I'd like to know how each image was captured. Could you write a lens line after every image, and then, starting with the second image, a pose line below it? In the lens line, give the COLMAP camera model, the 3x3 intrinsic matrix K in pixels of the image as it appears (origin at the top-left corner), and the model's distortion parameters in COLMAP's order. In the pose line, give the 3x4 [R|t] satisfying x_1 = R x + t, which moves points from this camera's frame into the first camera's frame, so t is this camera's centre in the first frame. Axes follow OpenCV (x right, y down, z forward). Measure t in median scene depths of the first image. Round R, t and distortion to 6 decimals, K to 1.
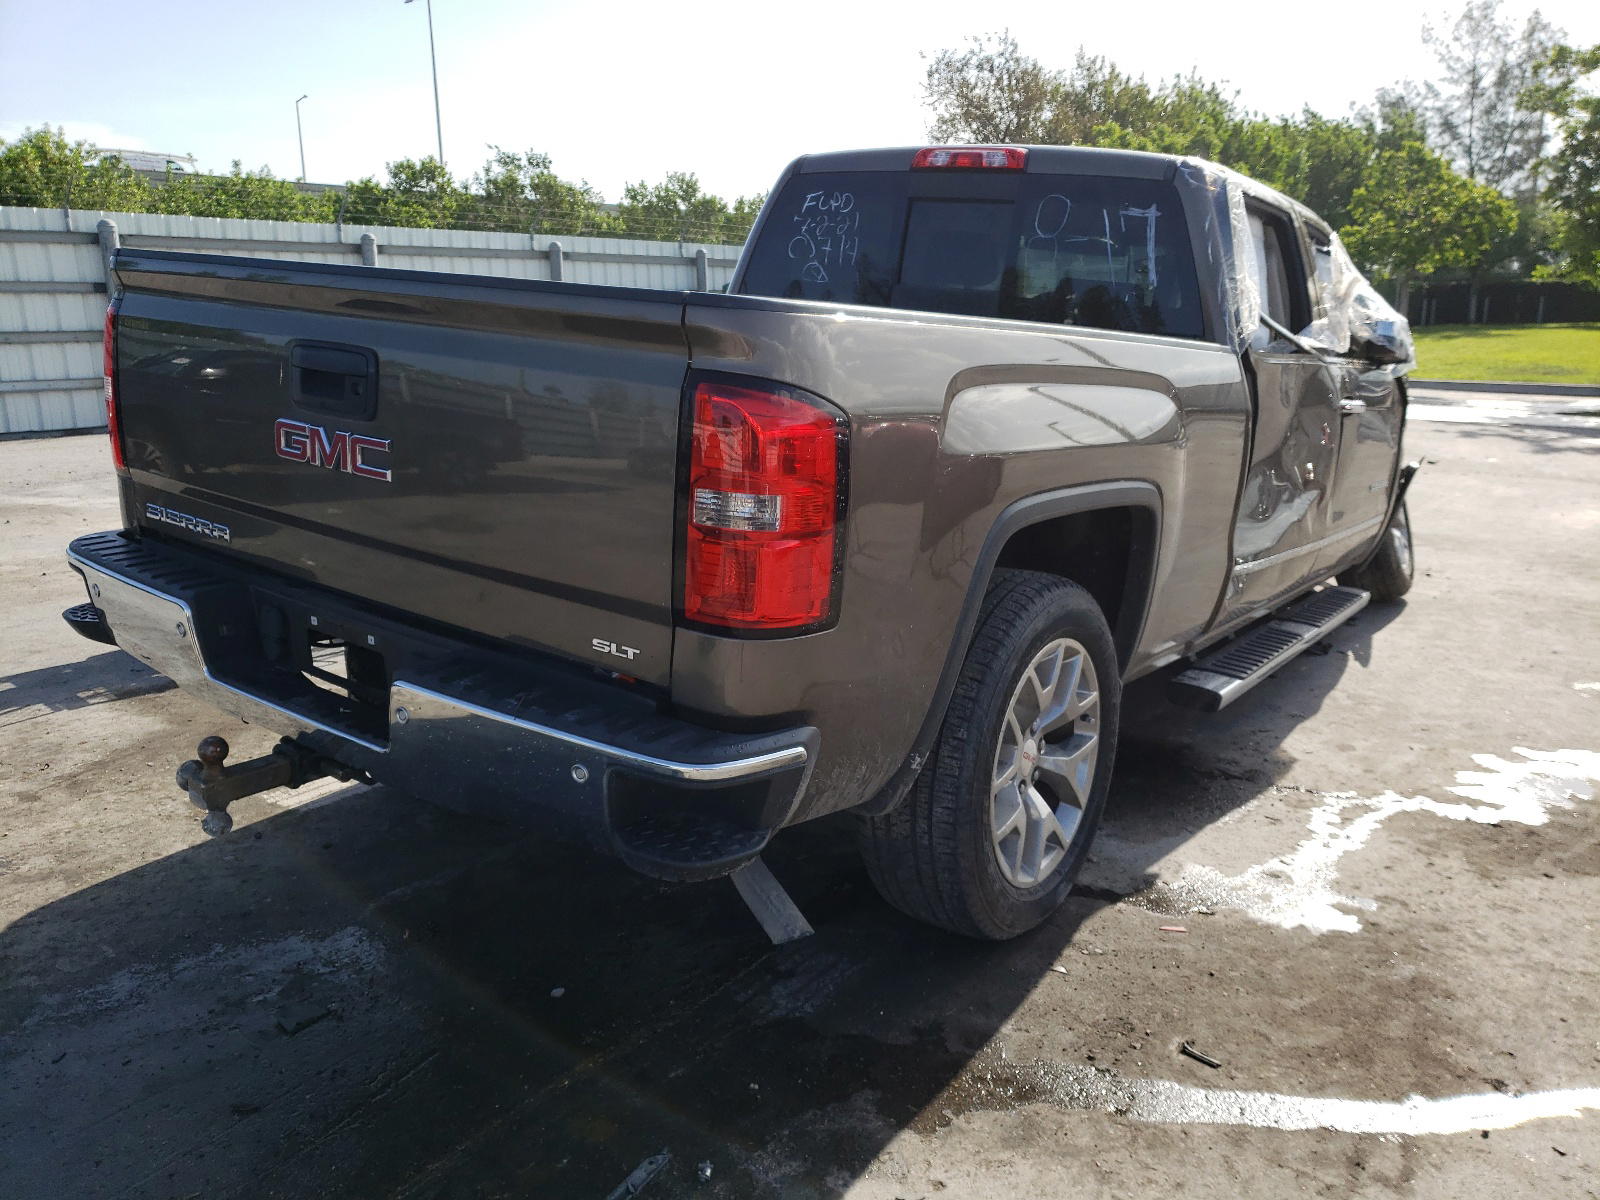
lens RADIAL K [[1236.0, 0, 799.5], [0, 1236.0, 617.6], [0, 0, 1]] dist [0.011105, 0.007974]
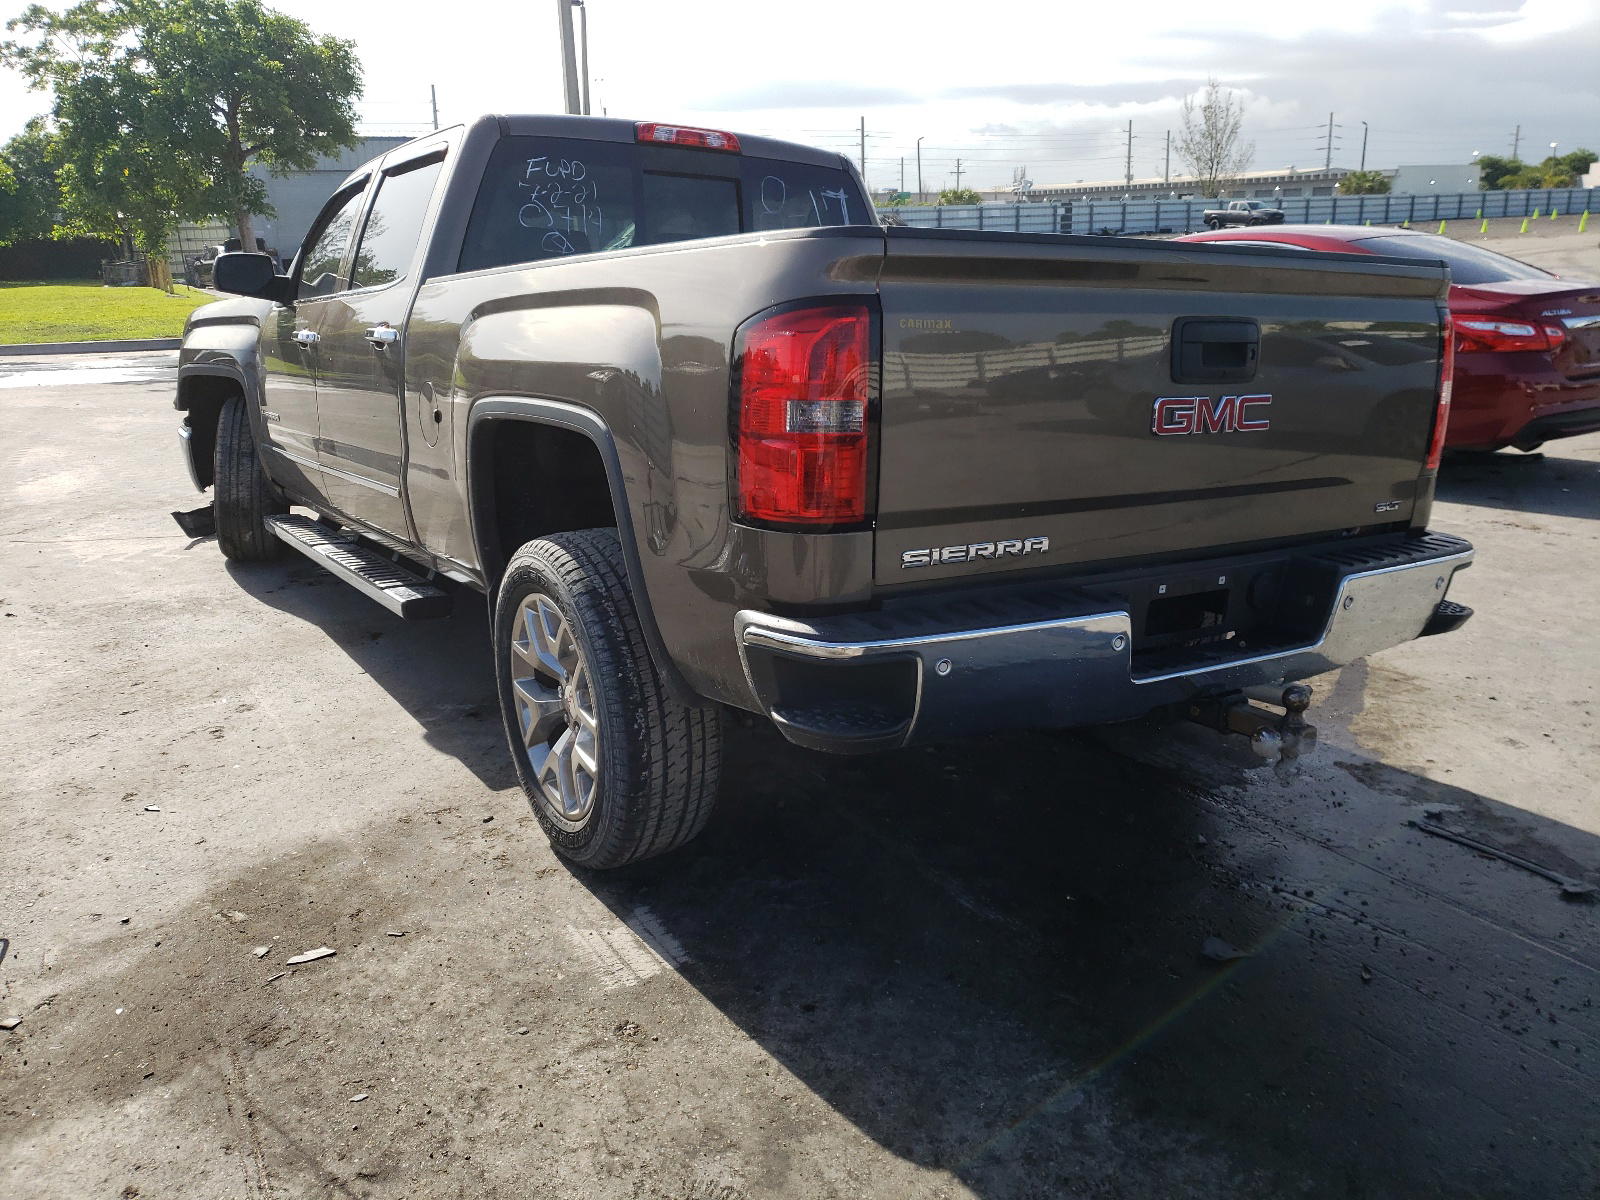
lens RADIAL K [[1236.0, 0, 798.6], [0, 1236.0, 585.8], [0, 0, 1]] dist [0.011105, 0.007974]
pose [[0.374942, -0.256956, 0.890725, -1.081306], [0.249242, 0.953383, 0.170116, -0.191315], [-0.892915, 0.158222, 0.421508, 0.633276]]
